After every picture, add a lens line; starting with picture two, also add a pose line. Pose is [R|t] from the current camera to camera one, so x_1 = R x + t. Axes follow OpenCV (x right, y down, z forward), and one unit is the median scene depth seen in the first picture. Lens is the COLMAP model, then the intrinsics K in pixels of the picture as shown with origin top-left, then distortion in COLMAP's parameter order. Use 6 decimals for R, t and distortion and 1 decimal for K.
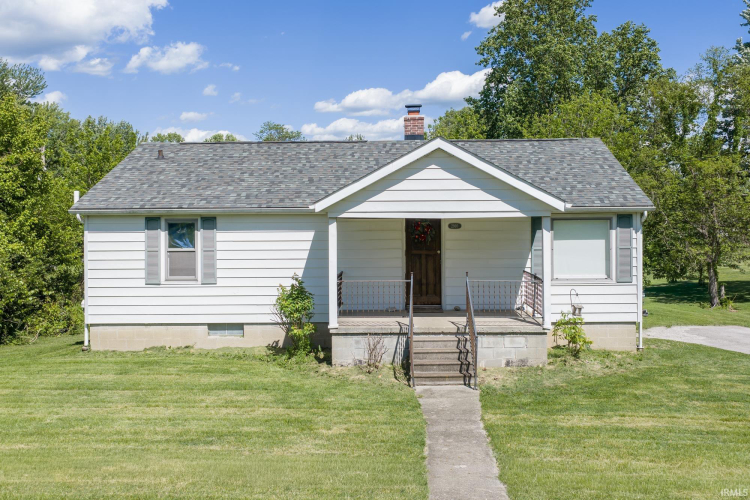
lens RADIAL K [[734.6, 0, 376.7], [0, 734.6, 226.8], [0, 0, 1]] dist [0.003482, 0.002059]
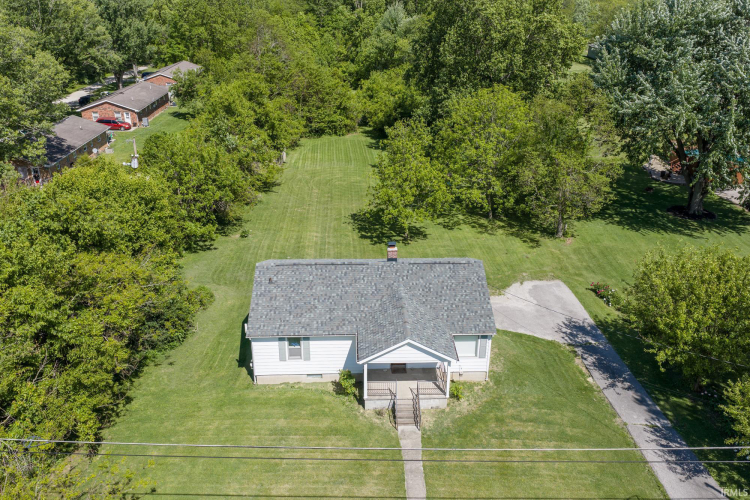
lens RADIAL K [[635.9, 0, 354.2], [0, 635.9, 236.8], [0, 0, 1]] dist [0.004976, 0.002990]
pose [[0.999064, -0.018941, 0.038885, -0.149679], [0.002237, 0.920444, 0.390869, -1.077290], [-0.043195, -0.390416, 0.919624, -0.717437]]
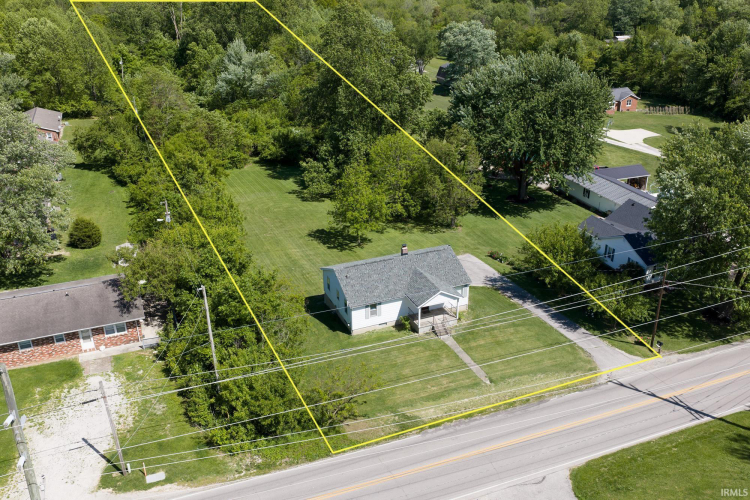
lens RADIAL K [[734.6, 0, 376.7], [0, 734.6, 226.8], [0, 0, 1]] dist [0.003482, 0.002059]
pose [[0.901896, -0.160671, 0.400960, -1.844815], [-0.000583, 0.927794, 0.373093, -1.962069], [-0.431953, -0.336725, 0.836680, -2.331948]]
